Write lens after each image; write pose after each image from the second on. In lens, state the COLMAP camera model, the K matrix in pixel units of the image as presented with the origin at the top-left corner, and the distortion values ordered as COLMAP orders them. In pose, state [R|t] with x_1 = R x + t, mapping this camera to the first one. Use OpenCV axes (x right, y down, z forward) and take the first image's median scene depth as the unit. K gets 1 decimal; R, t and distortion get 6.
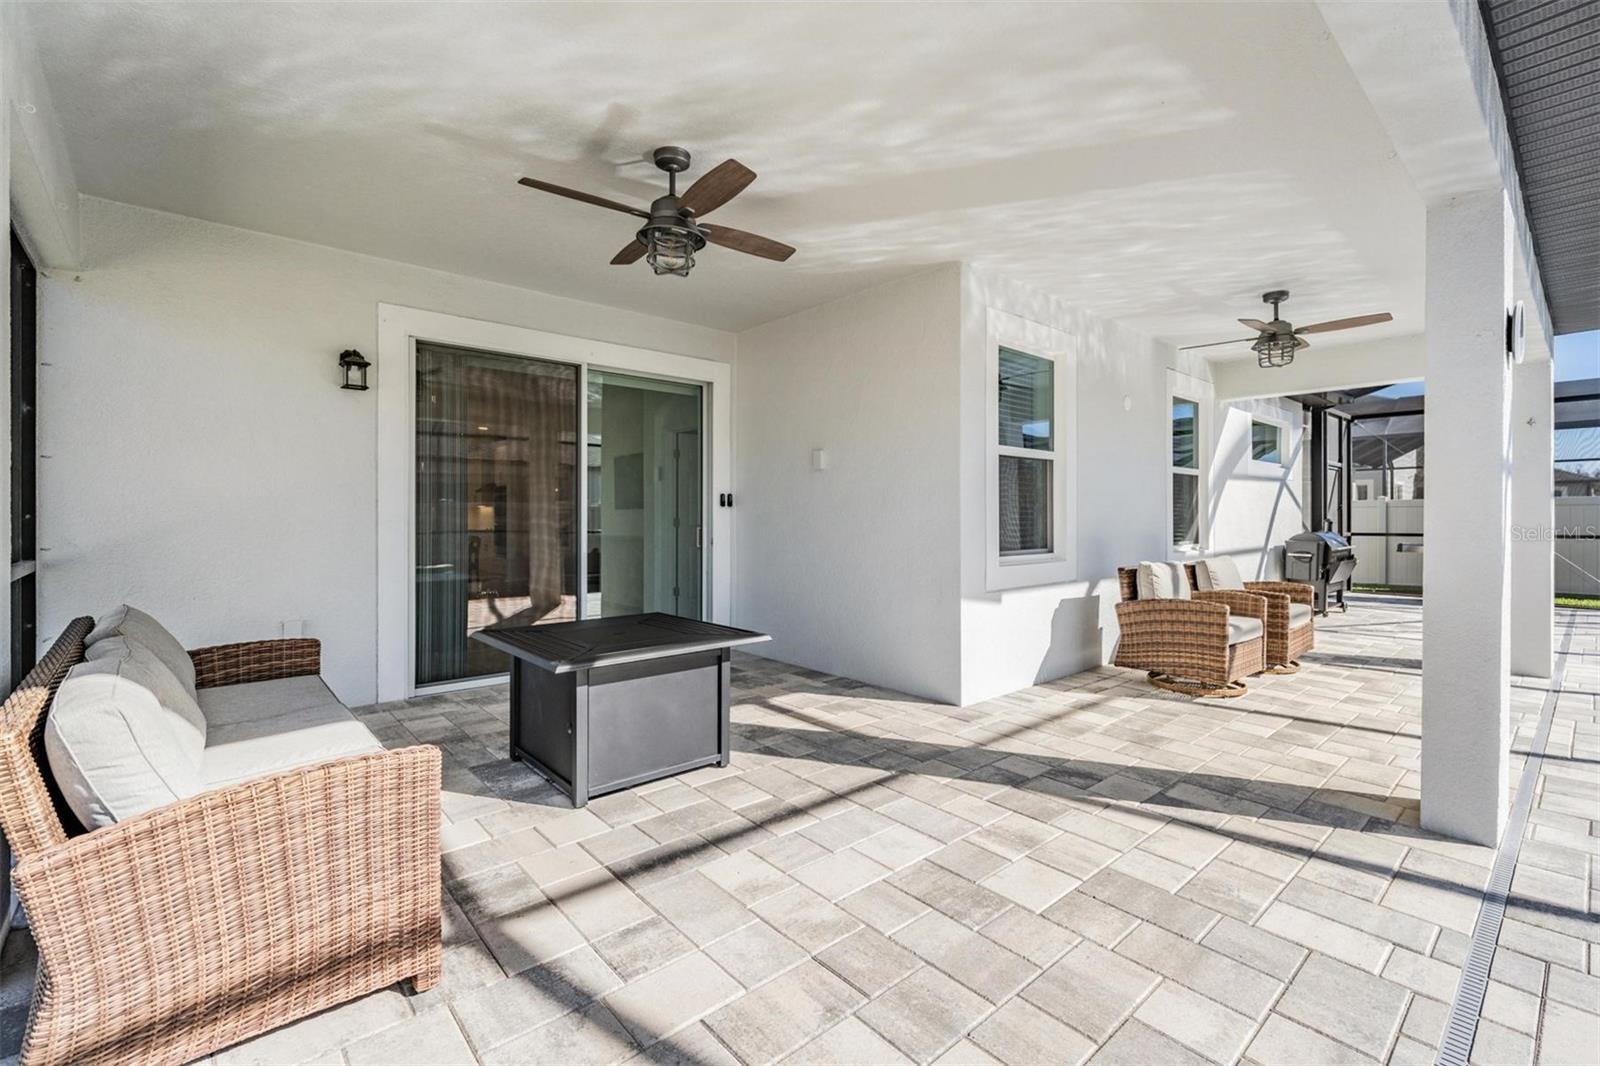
lens RADIAL K [[710.3, 0, 793.5], [0, 710.3, 515.3], [0, 0, 1]] dist [0.000290, -0.000279]
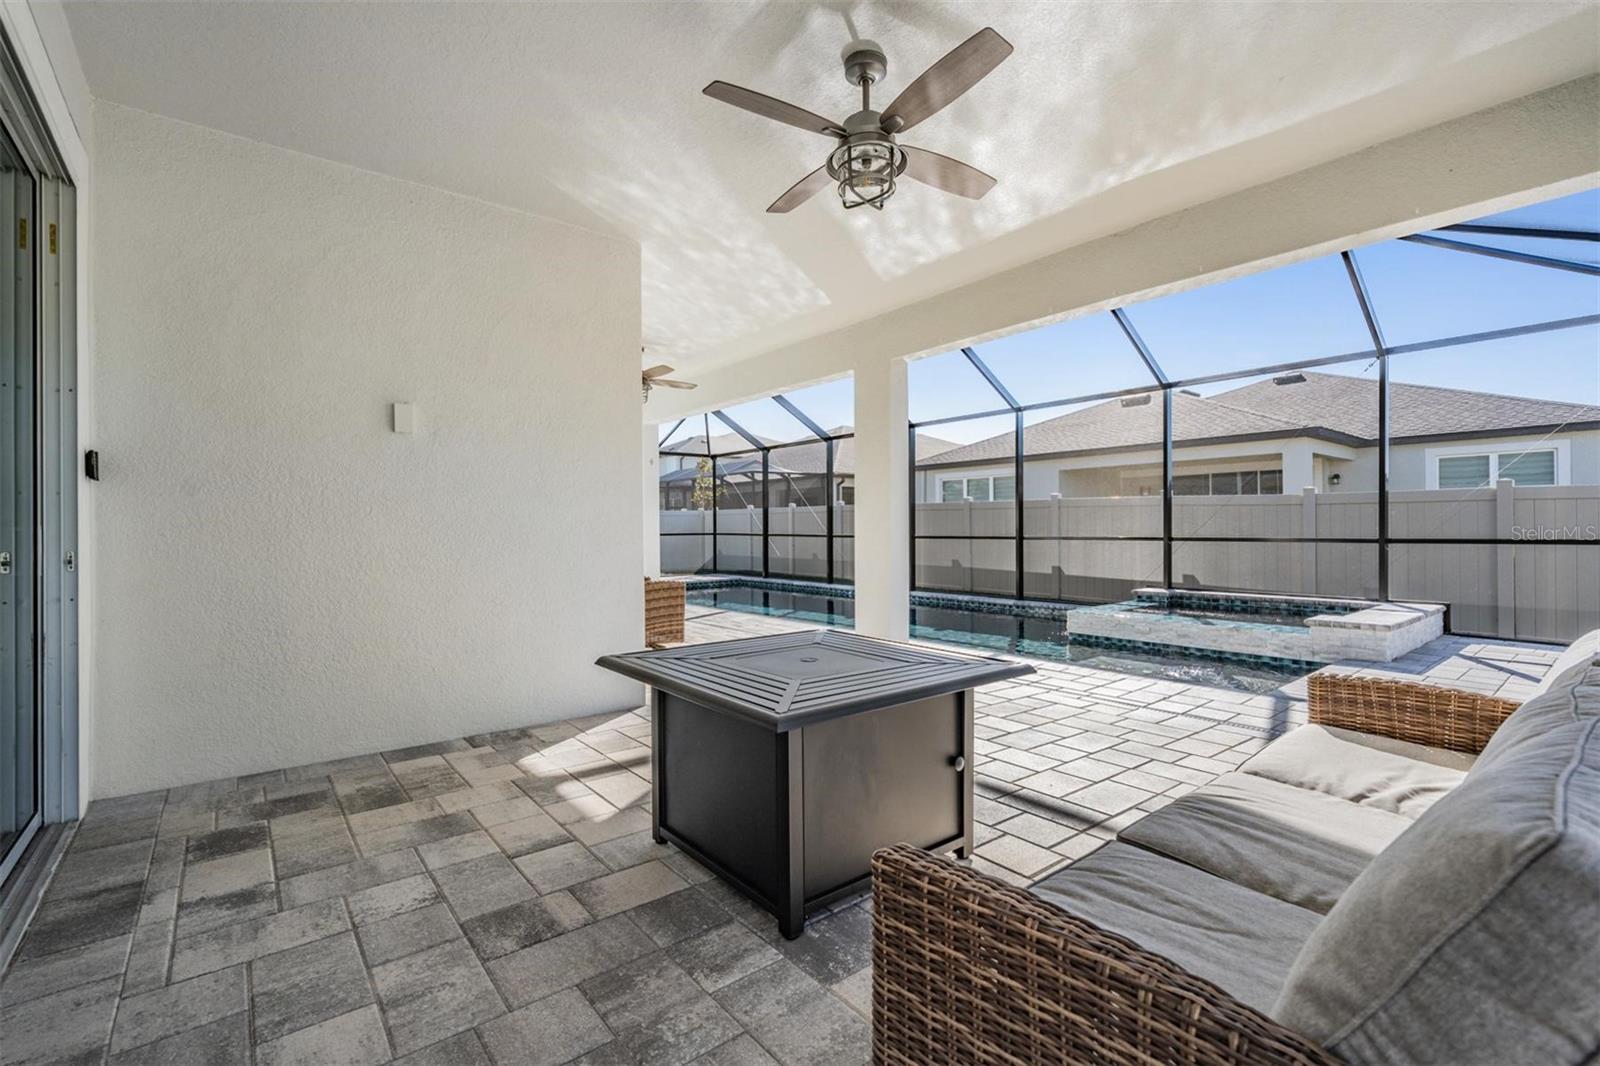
lens RADIAL K [[701.3, 0, 794.4], [0, 701.3, 527.8], [0, 0, 1]] dist [0.000445, -0.000093]
pose [[0.040736, -0.001955, 0.999168, -0.771239], [0.007110, 0.999973, 0.001666, 0.028778], [-0.999145, 0.007036, 0.040748, 0.833325]]
